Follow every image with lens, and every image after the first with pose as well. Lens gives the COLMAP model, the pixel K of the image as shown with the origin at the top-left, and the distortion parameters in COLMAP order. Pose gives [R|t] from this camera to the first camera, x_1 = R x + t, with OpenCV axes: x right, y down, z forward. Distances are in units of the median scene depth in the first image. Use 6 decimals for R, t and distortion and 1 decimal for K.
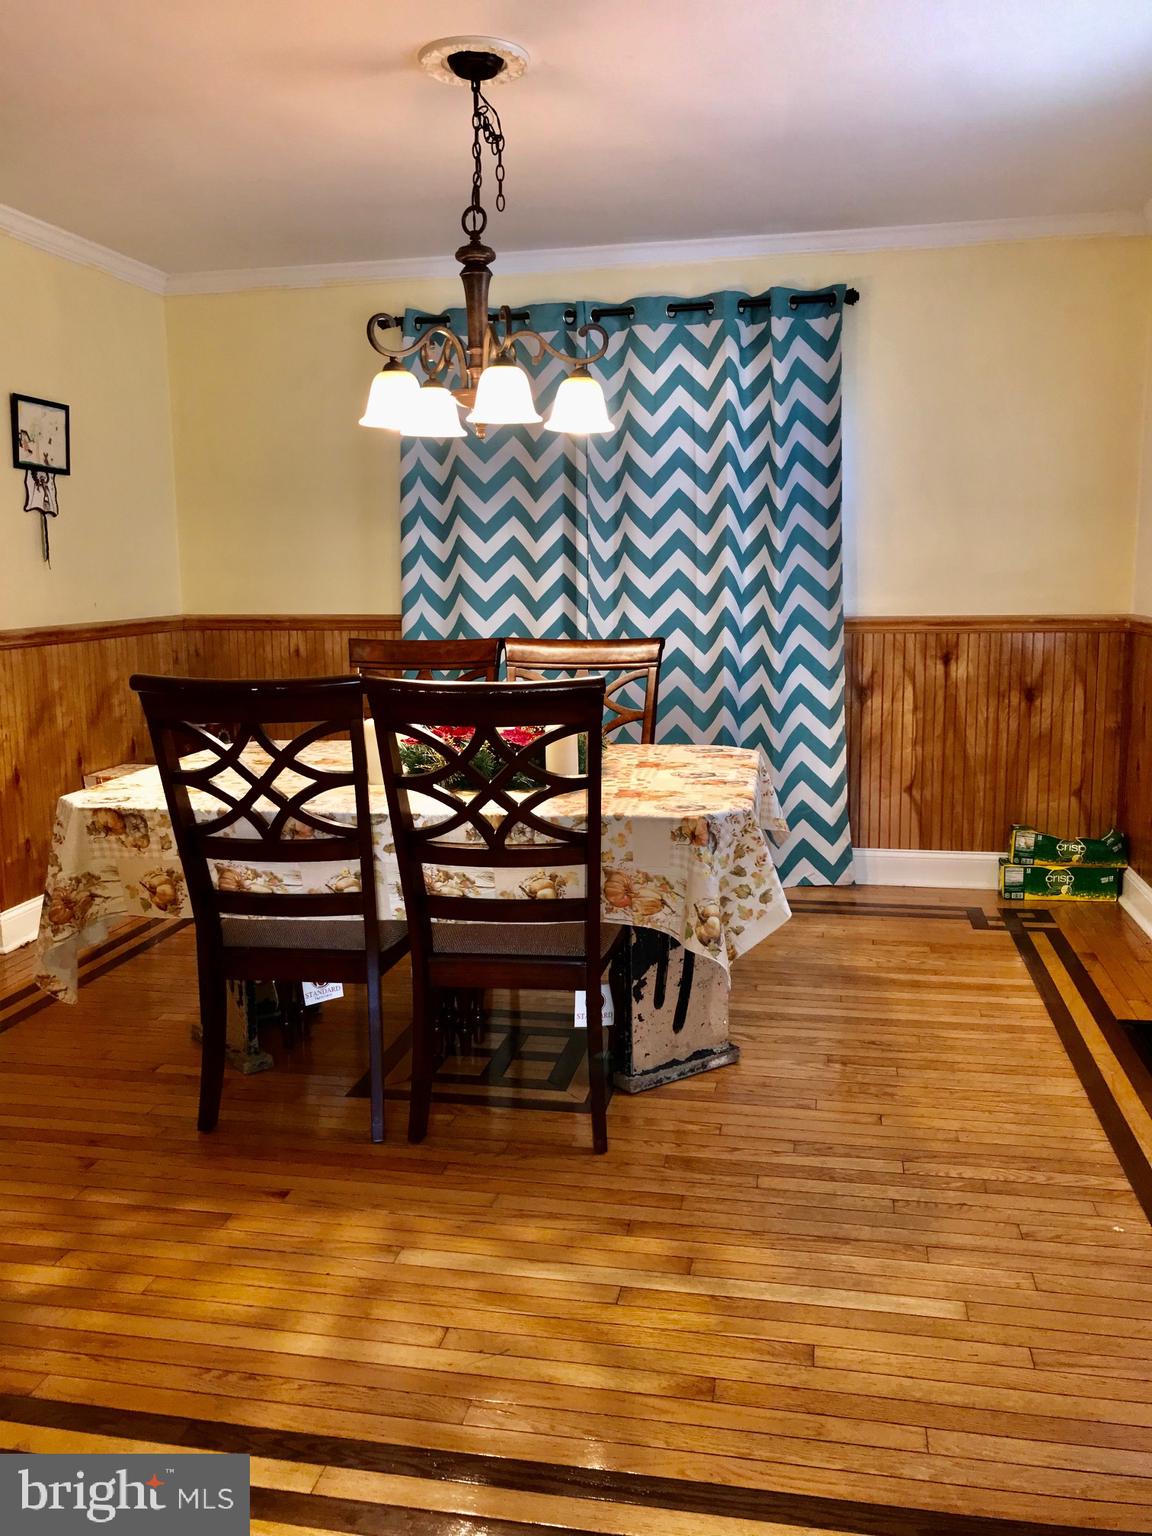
lens RADIAL K [[1258.4, 0, 584.7], [0, 1258.4, 748.8], [0, 0, 1]] dist [0.128064, -0.272596]
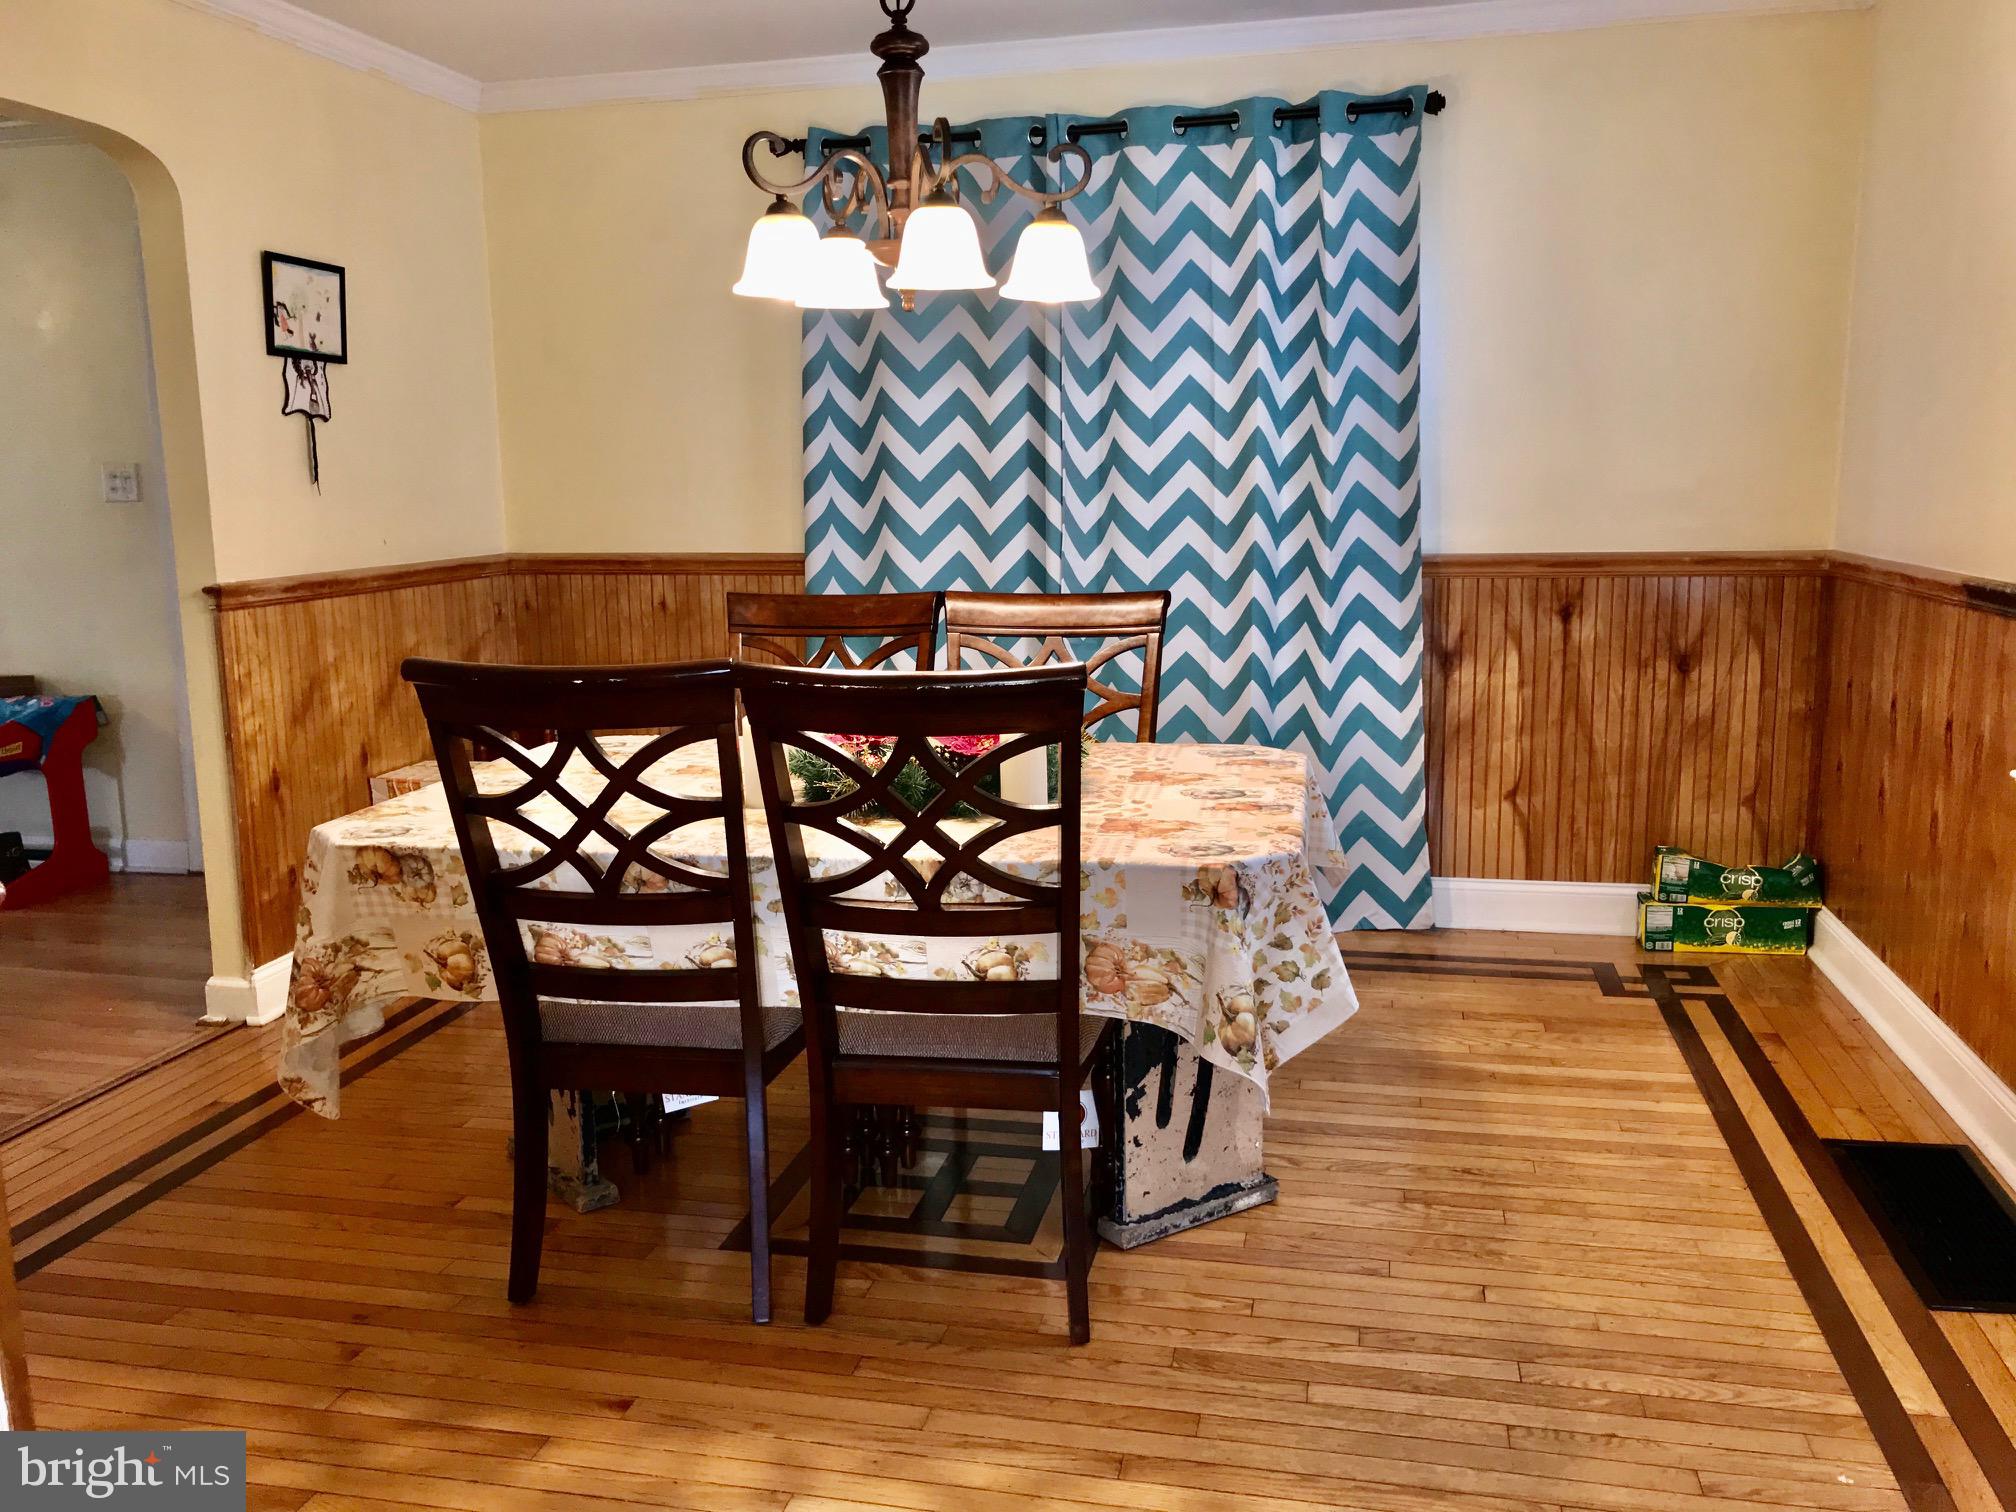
lens RADIAL K [[1685.0, 0, 1008.0], [0, 1685.0, 756.0], [0, 0, 1]] dist [0.088848, -0.140693]
pose [[0.999557, 0.000274, -0.029773, 0.000541], [0.000340, 0.999787, 0.020615, -0.016063], [0.029772, -0.020615, 0.999344, 0.054470]]
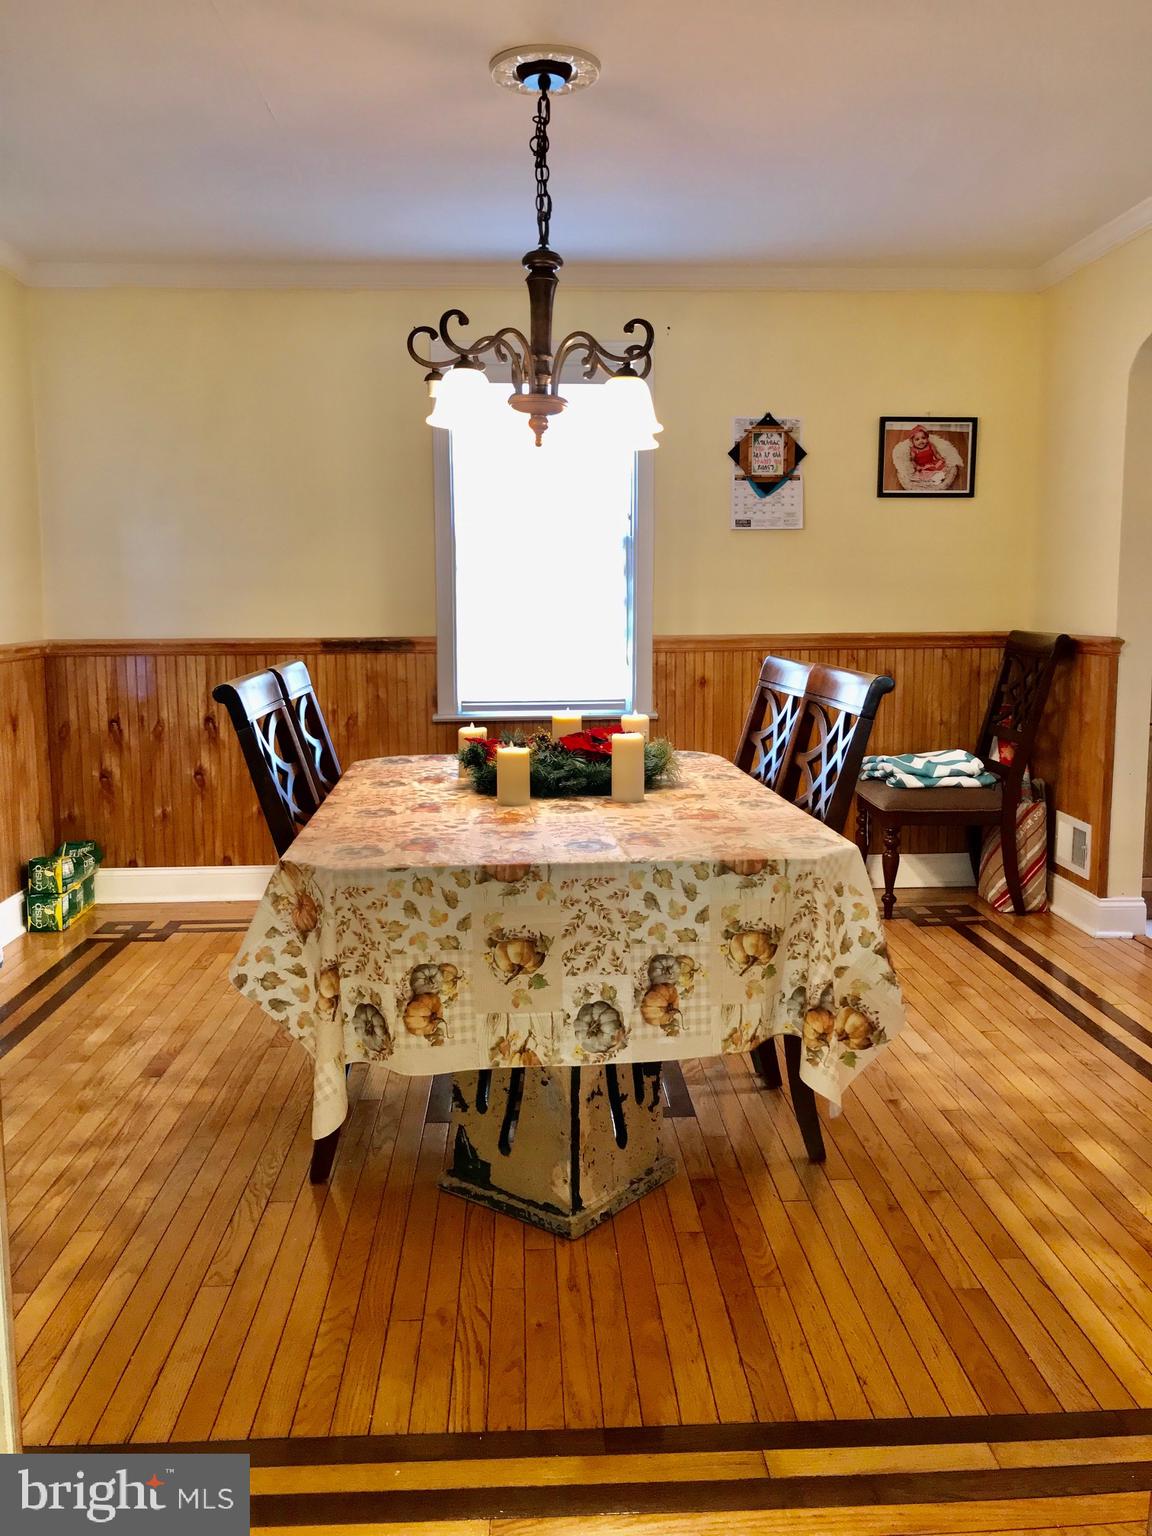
lens RADIAL K [[1283.8, 0, 580.0], [0, 1283.8, 756.4], [0, 0, 1]] dist [0.088848, -0.140693]
pose [[-0.242635, -0.115536, 0.963213, -0.854590], [0.149433, 0.976582, 0.154782, -0.132993], [-0.958539, 0.181491, -0.219689, 0.976427]]
